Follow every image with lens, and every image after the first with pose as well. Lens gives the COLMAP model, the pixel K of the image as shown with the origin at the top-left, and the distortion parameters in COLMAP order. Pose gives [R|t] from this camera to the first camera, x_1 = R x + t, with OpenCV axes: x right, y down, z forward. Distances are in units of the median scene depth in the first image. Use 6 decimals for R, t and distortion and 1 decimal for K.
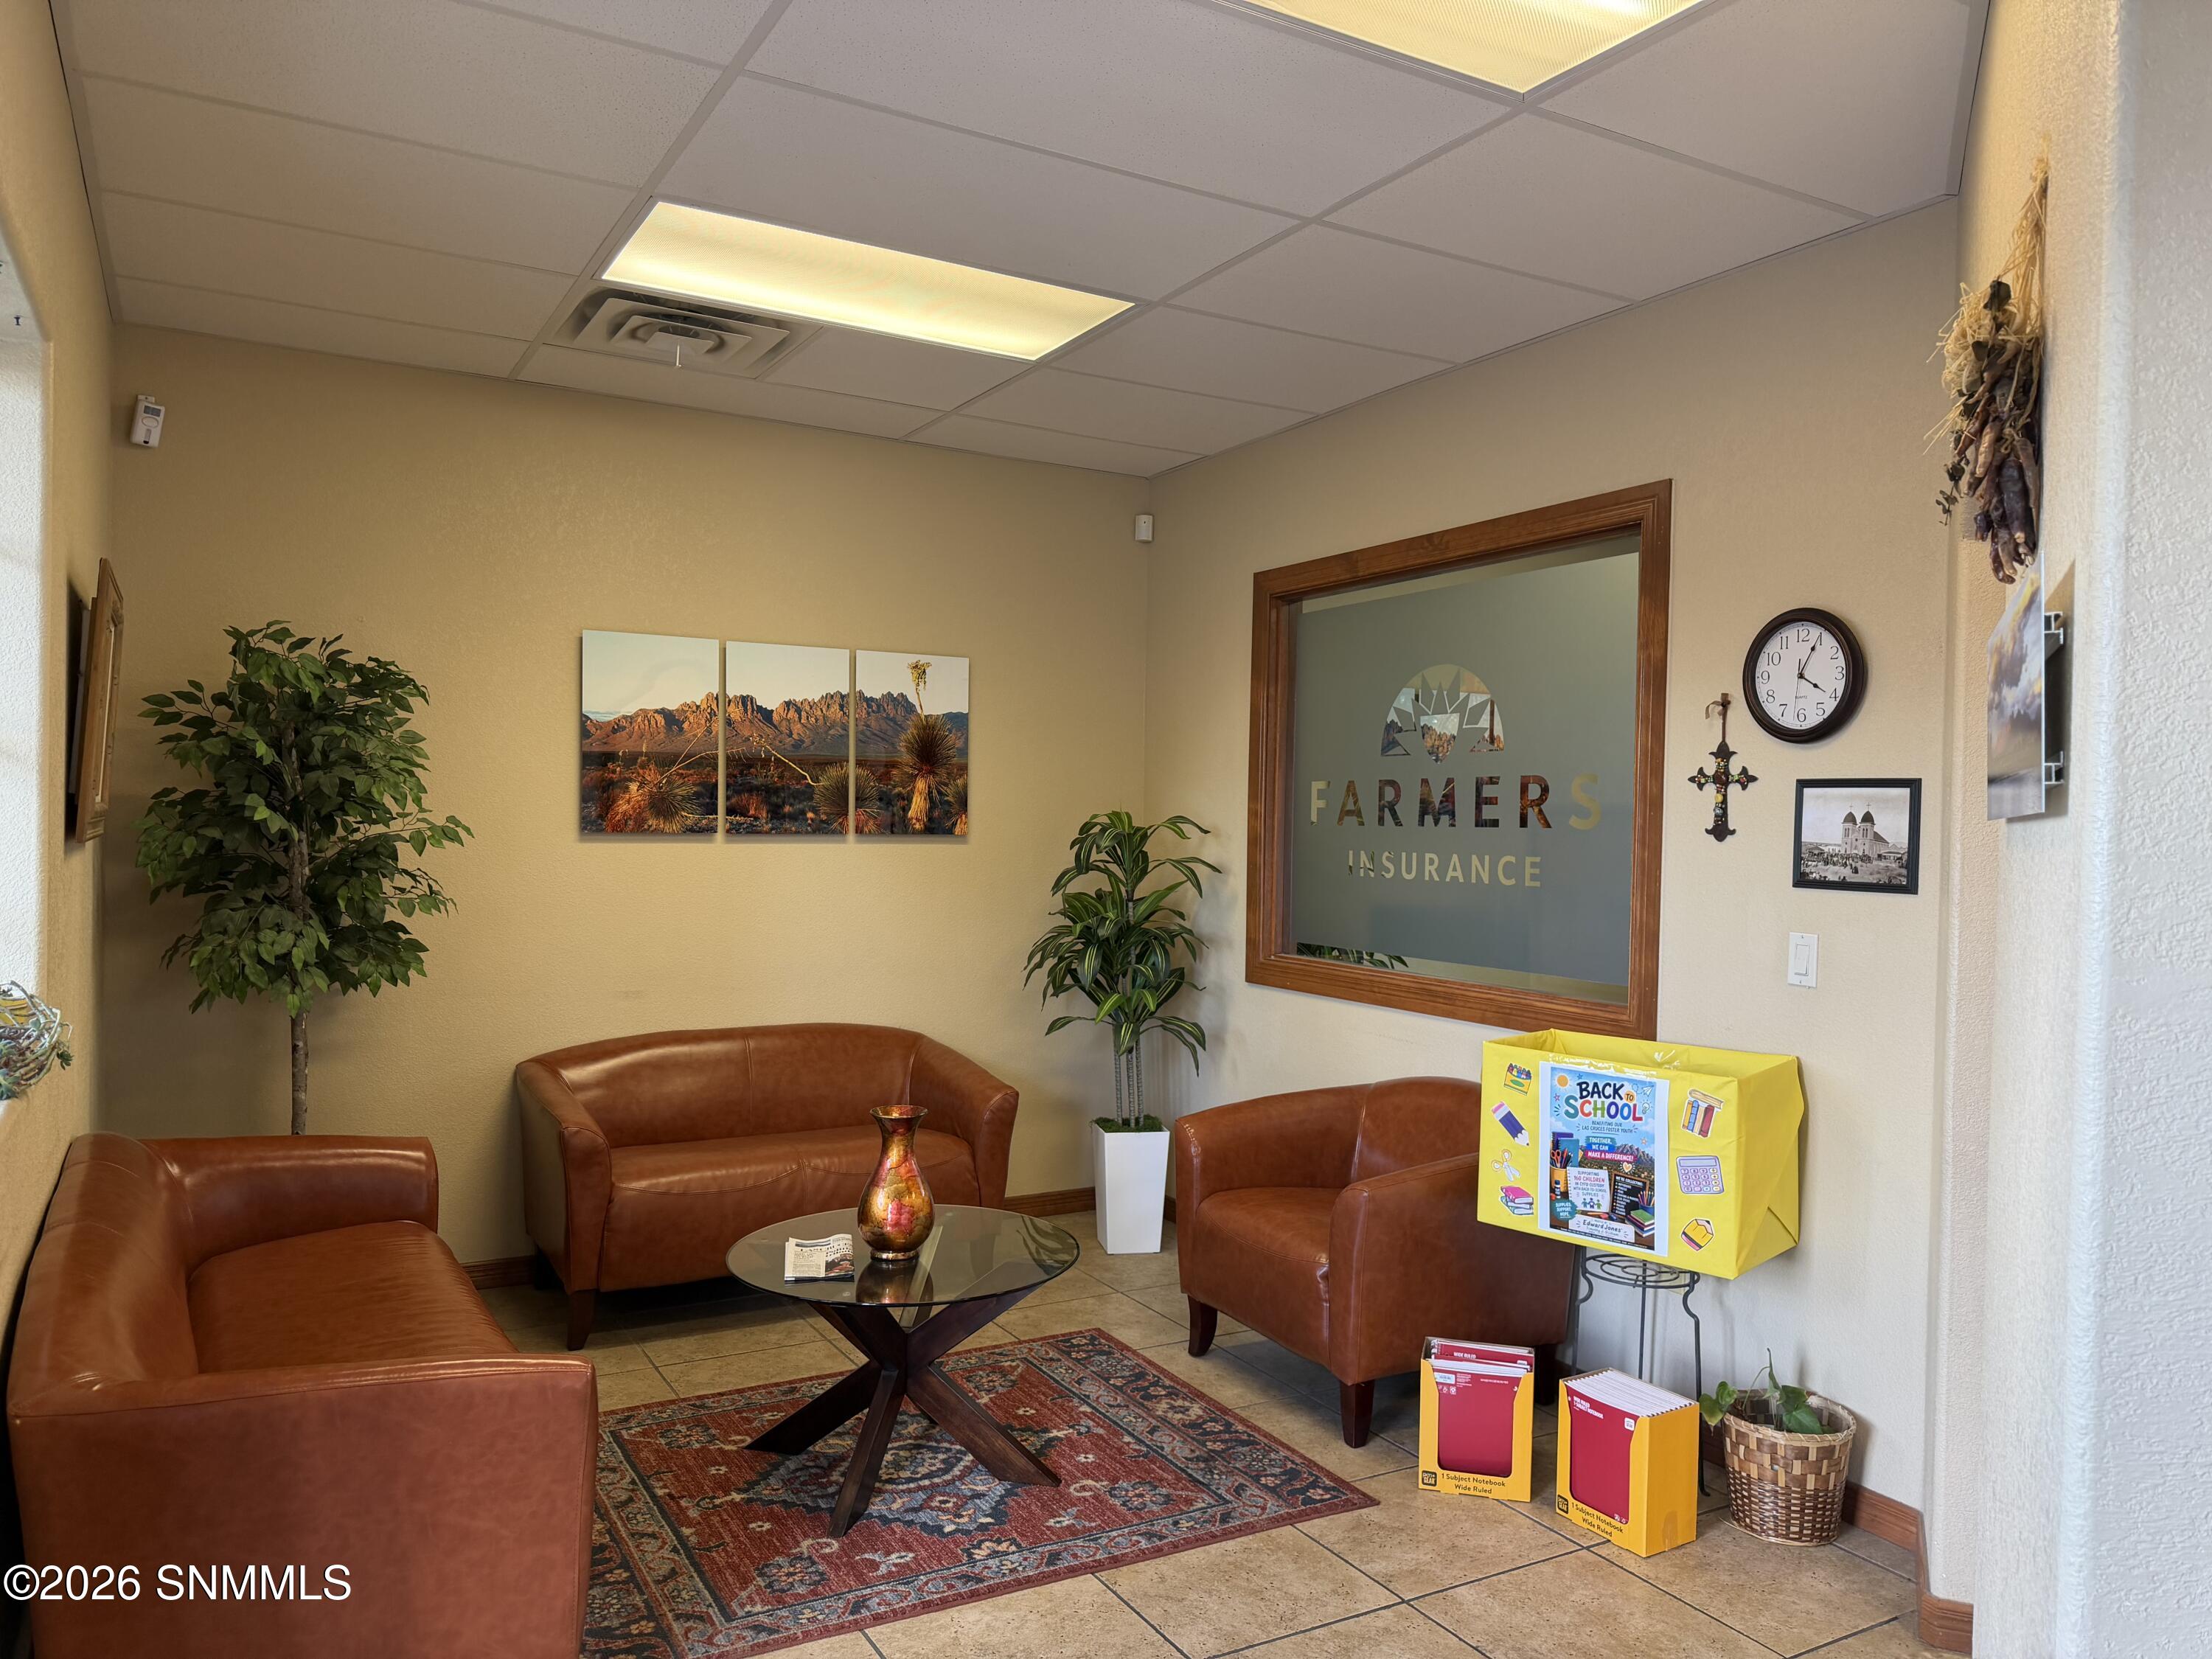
lens RADIAL K [[1583.1, 0, 1106.0], [0, 1583.1, 829.5], [0, 0, 1]] dist [0.007389, -0.006493]
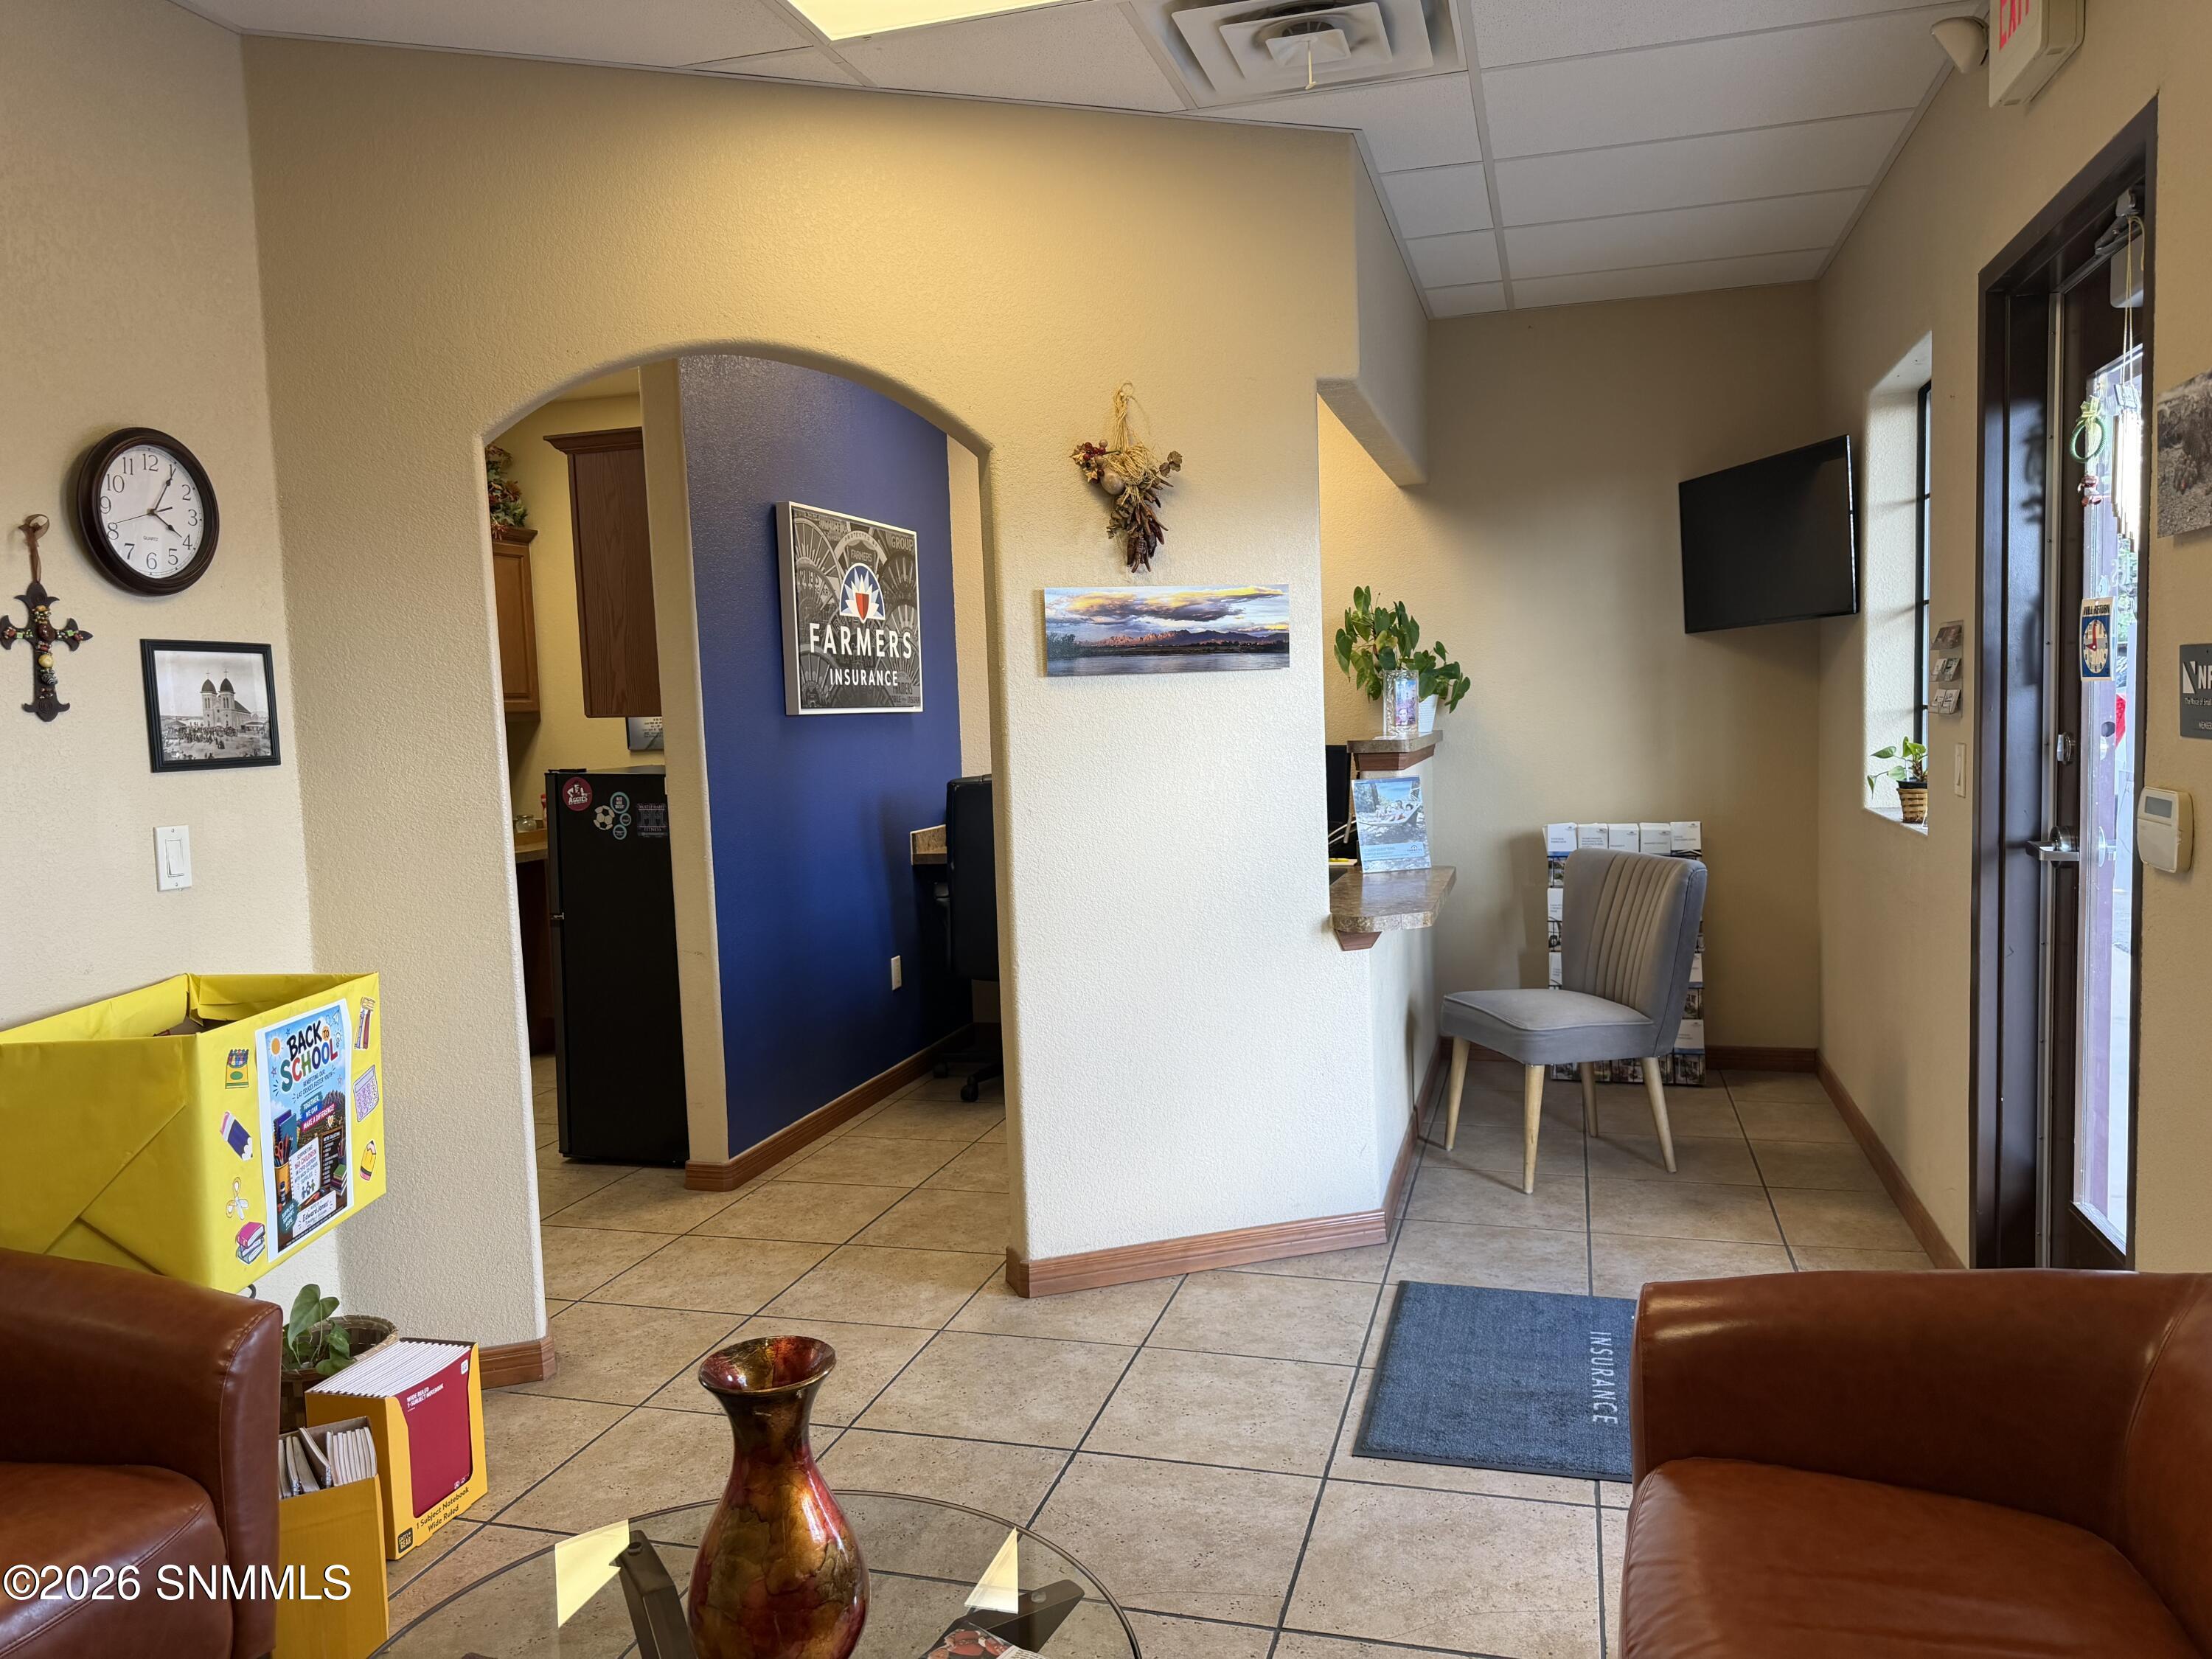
lens RADIAL K [[1583.1, 0, 1106.0], [0, 1583.1, 829.5], [0, 0, 1]] dist [0.007389, -0.006493]
pose [[-0.699370, -0.055977, 0.712564, -0.498325], [0.023449, 0.994595, 0.101148, -0.005504], [-0.714375, 0.087449, -0.694278, 1.235829]]
